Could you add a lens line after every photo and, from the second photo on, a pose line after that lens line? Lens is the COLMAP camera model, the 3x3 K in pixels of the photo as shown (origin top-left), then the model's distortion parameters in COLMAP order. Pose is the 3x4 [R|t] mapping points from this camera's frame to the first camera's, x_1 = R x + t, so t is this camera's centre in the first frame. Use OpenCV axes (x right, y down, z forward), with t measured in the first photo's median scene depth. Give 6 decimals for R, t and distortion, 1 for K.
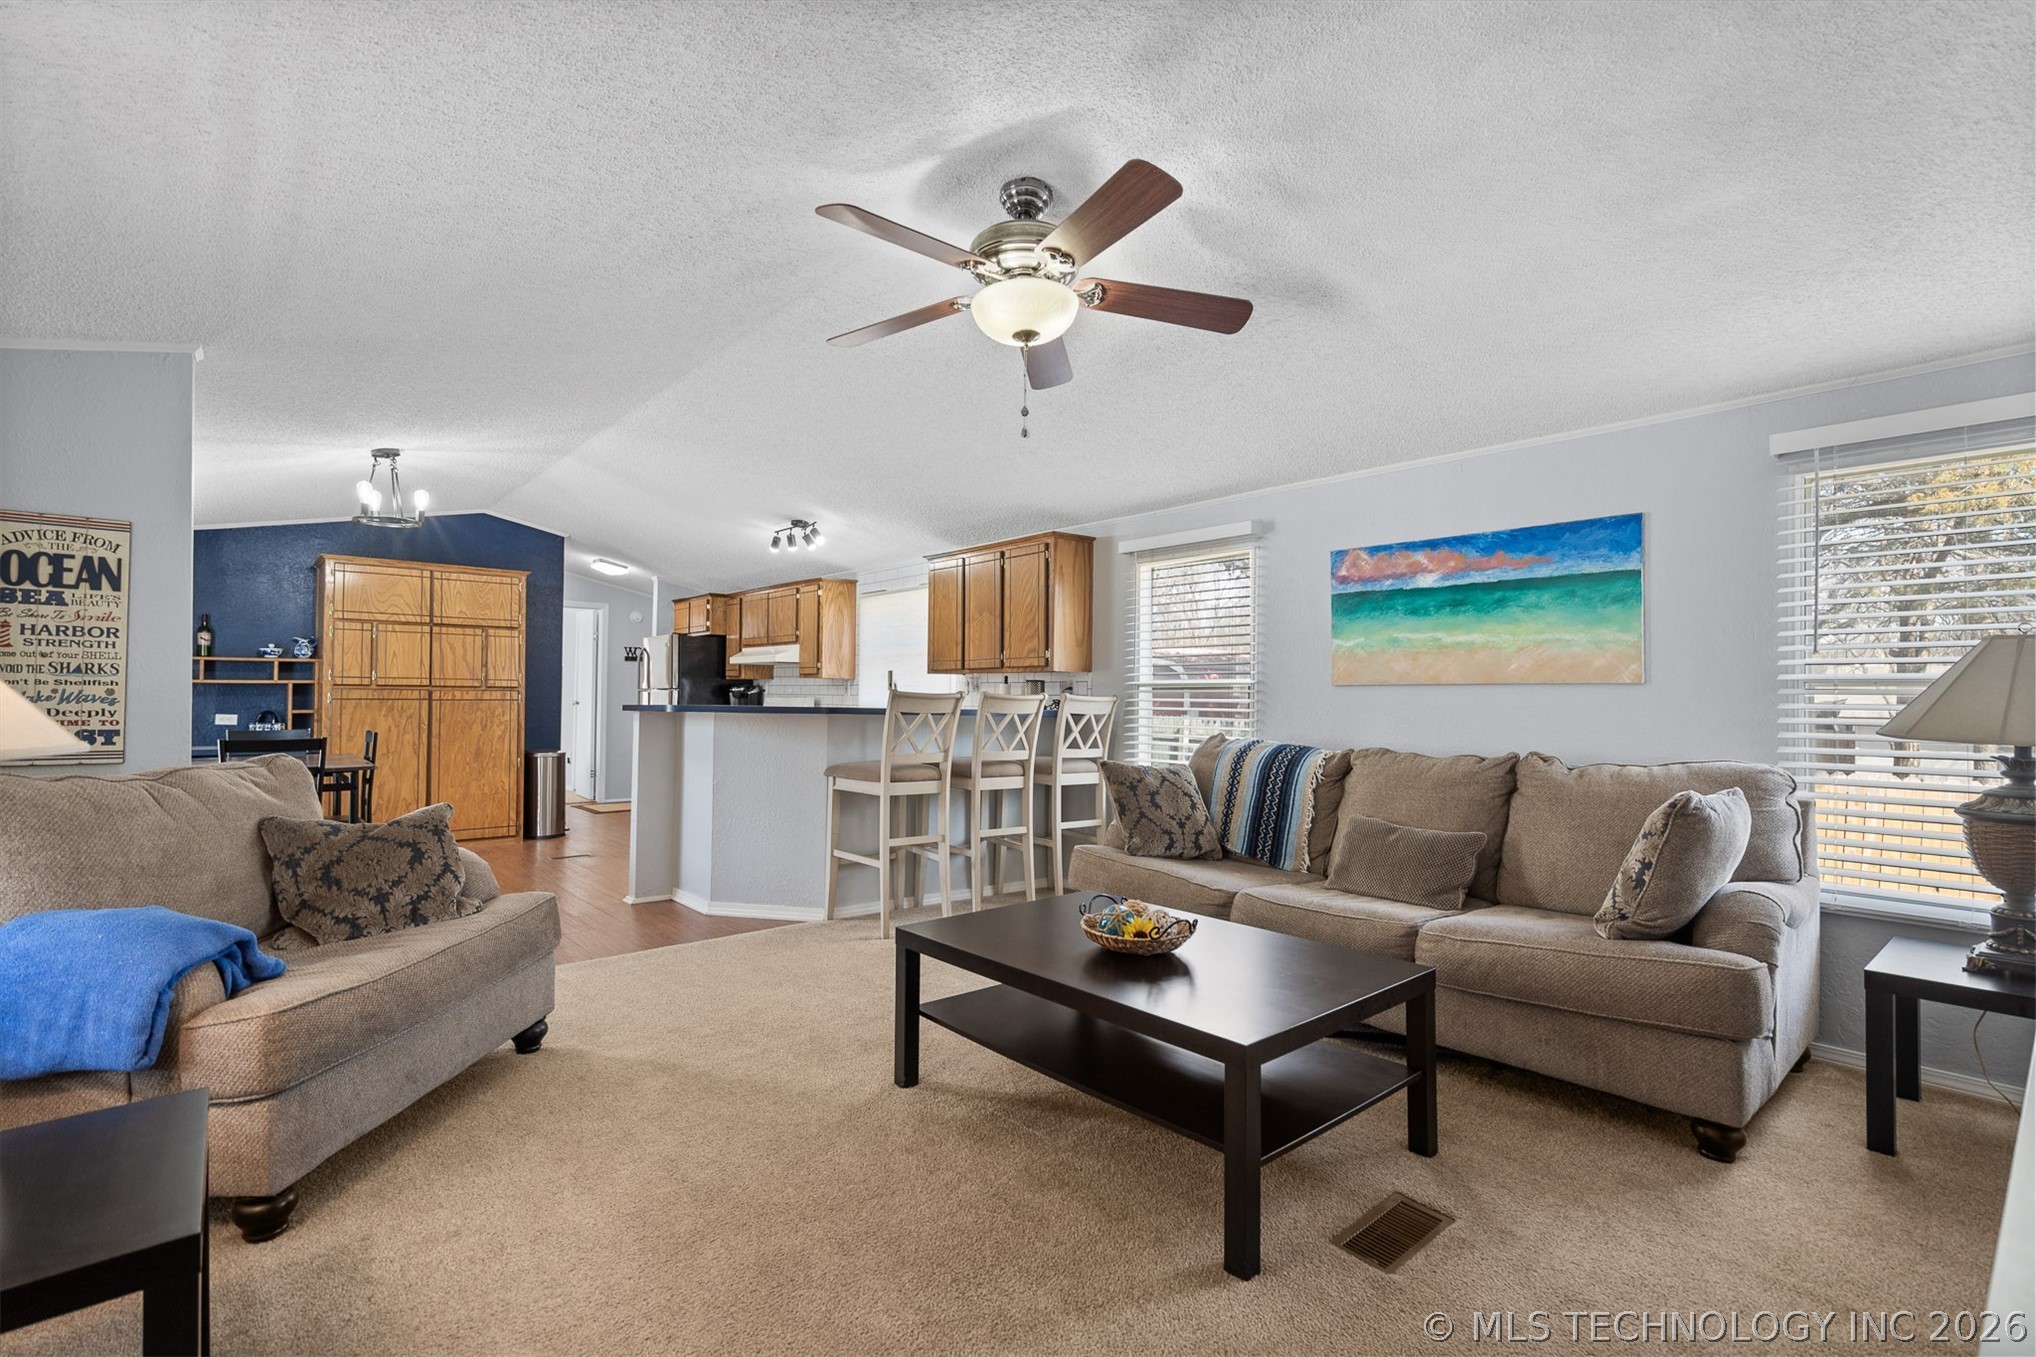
lens RADIAL K [[947.2, 0, 1013.2], [0, 947.2, 684.9], [0, 0, 1]] dist [-0.000789, 0.001386]
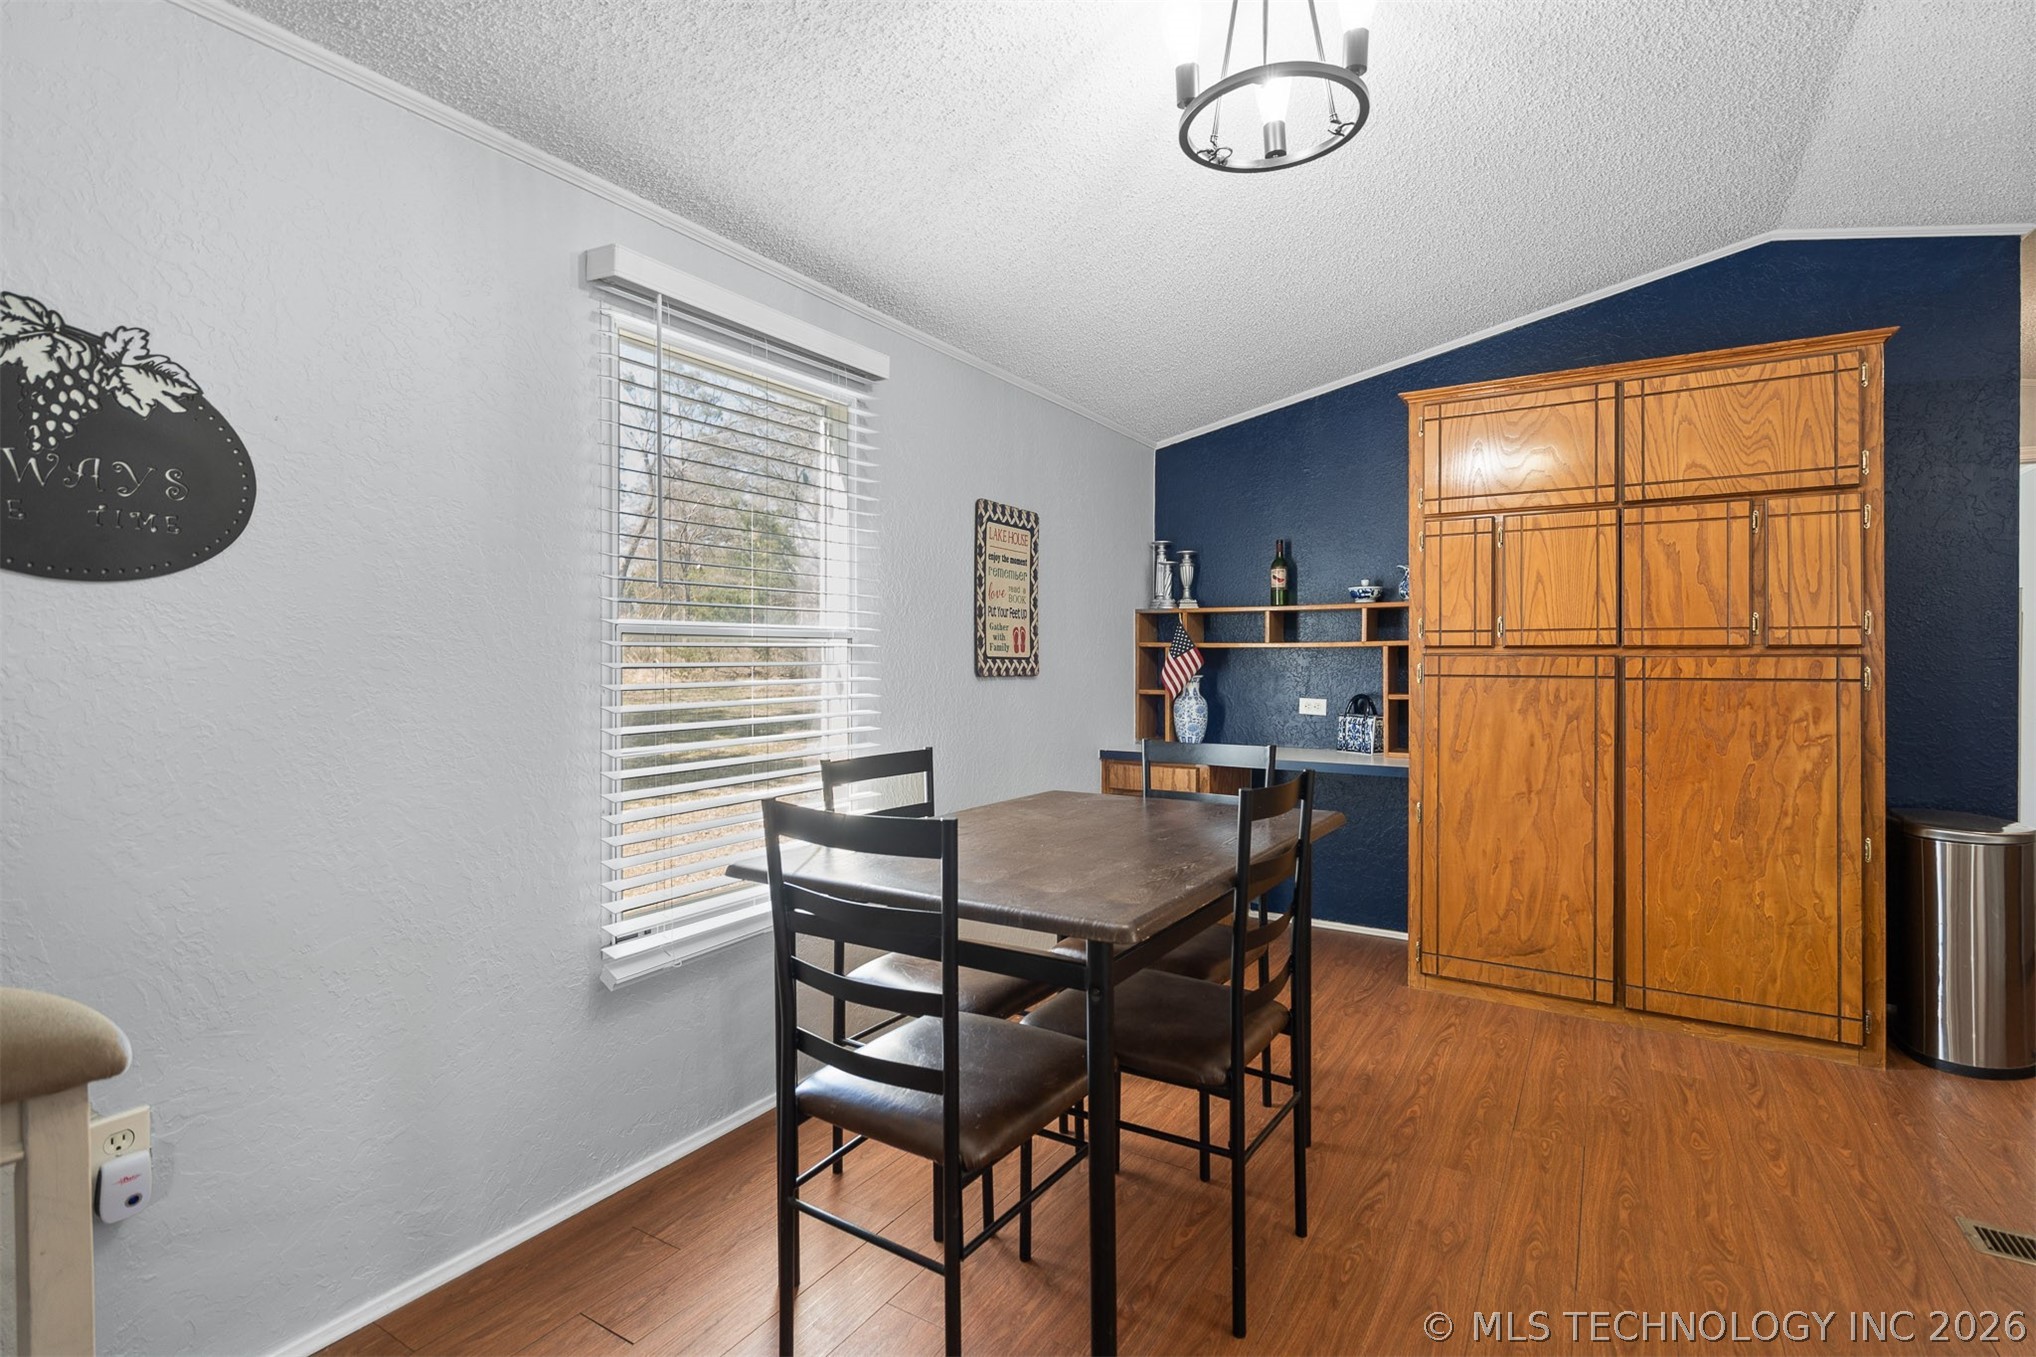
lens RADIAL K [[947.2, 0, 1024.3], [0, 947.2, 655.6], [0, 0, 1]] dist [-0.000789, 0.001386]
pose [[0.306466, -0.009476, -0.951835, -0.299579], [0.013457, 0.999894, -0.005622, 0.004265], [0.951787, -0.011086, 0.306561, 0.635958]]
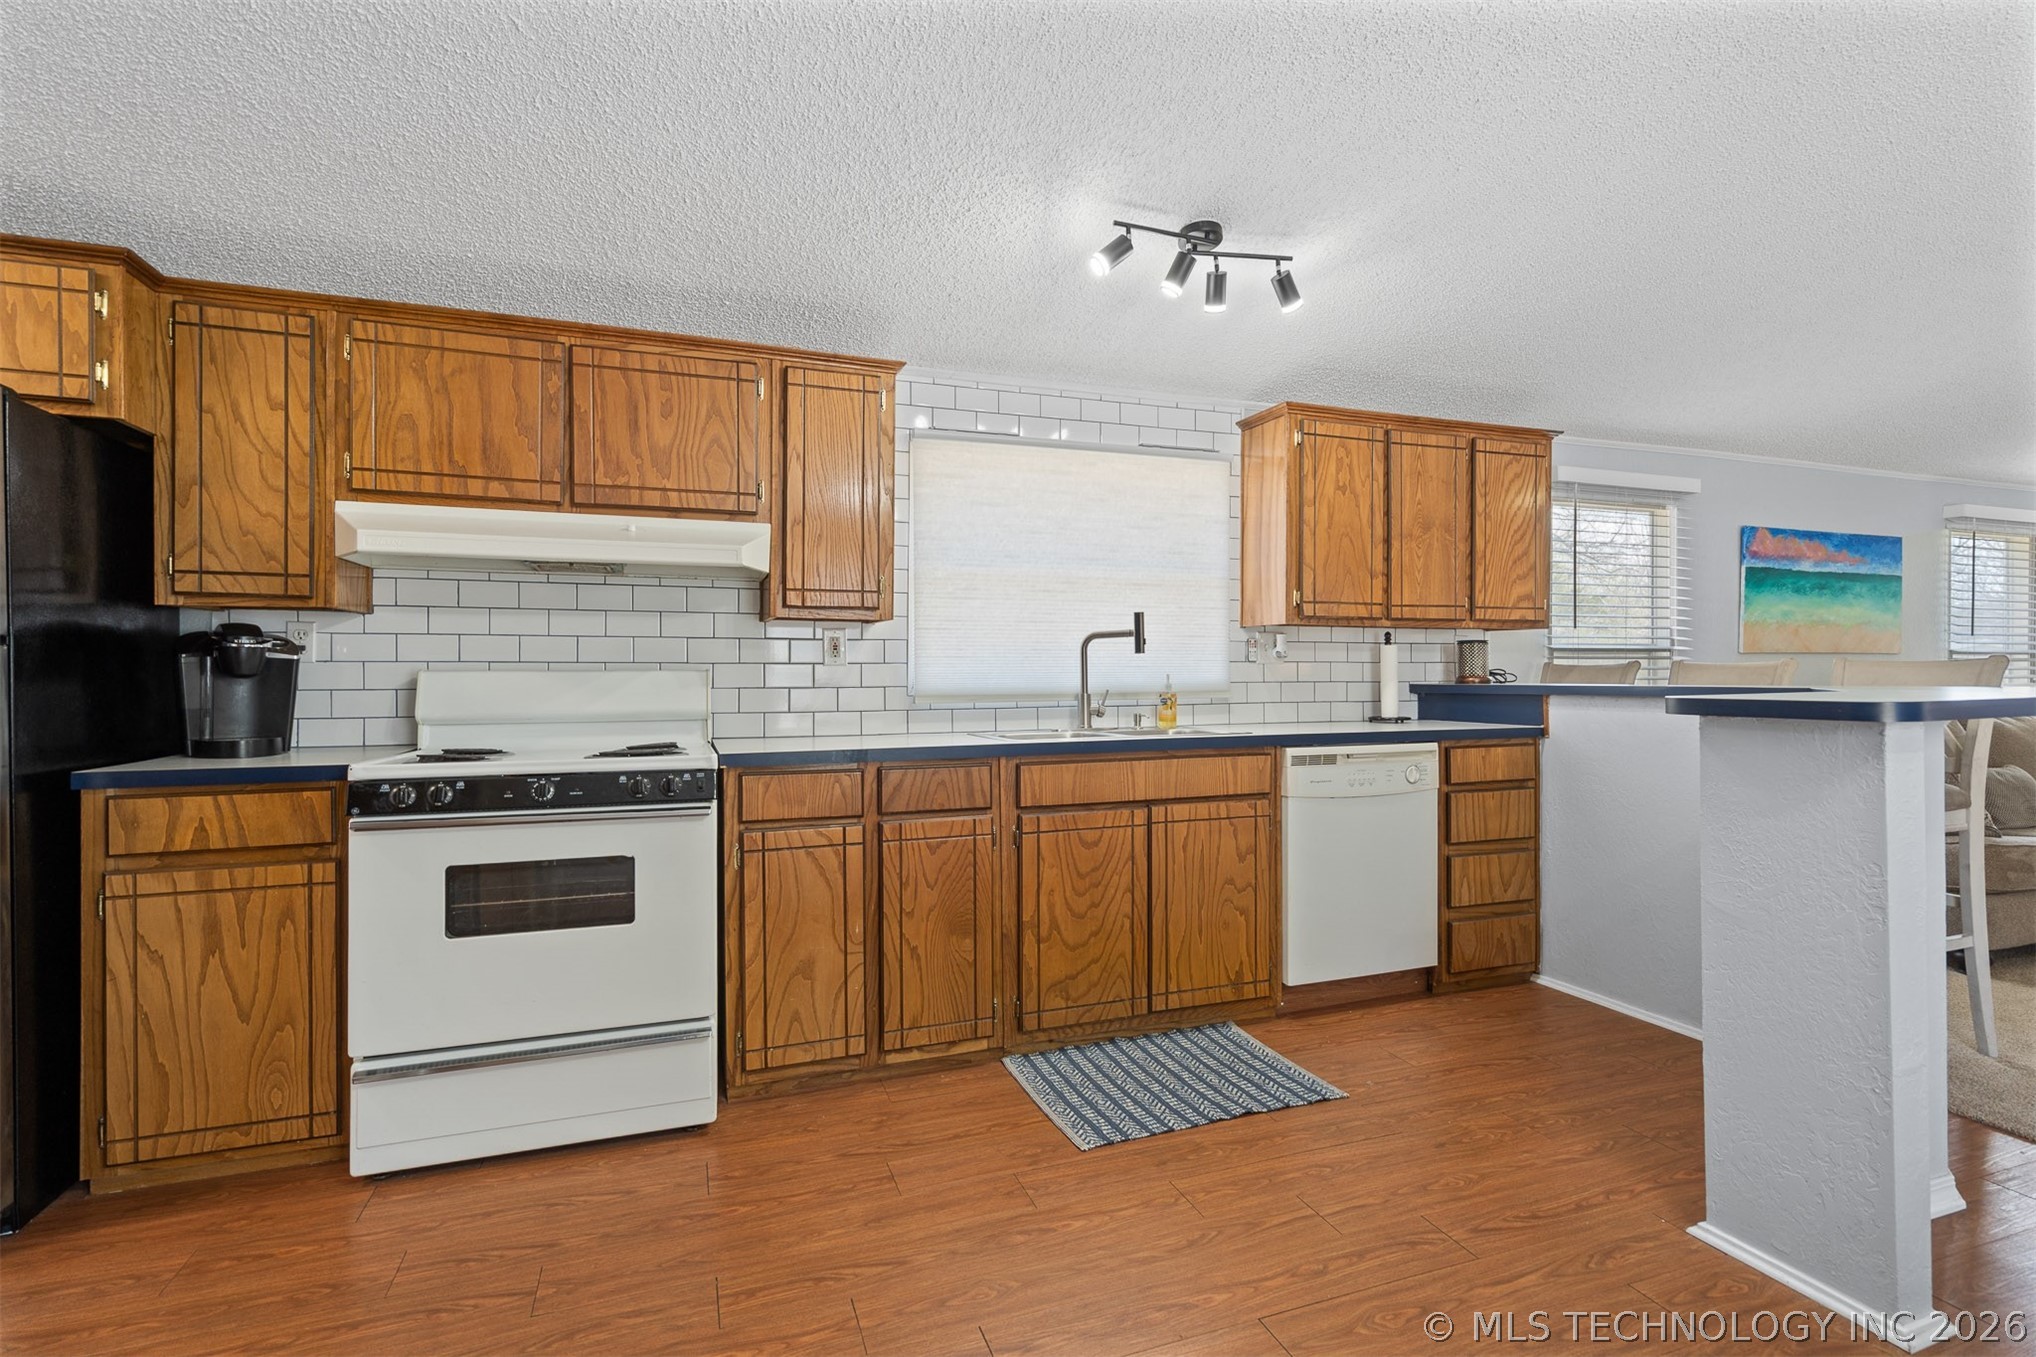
lens RADIAL K [[947.2, 0, 1017.4], [0, 947.2, 676.7], [0, 0, 1]] dist [-0.000789, 0.001386]
pose [[0.352921, -0.011974, 0.935576, -0.624191], [-0.007183, 0.999854, 0.015507, 0.011050], [-0.935625, -0.012193, 0.352784, 0.919958]]
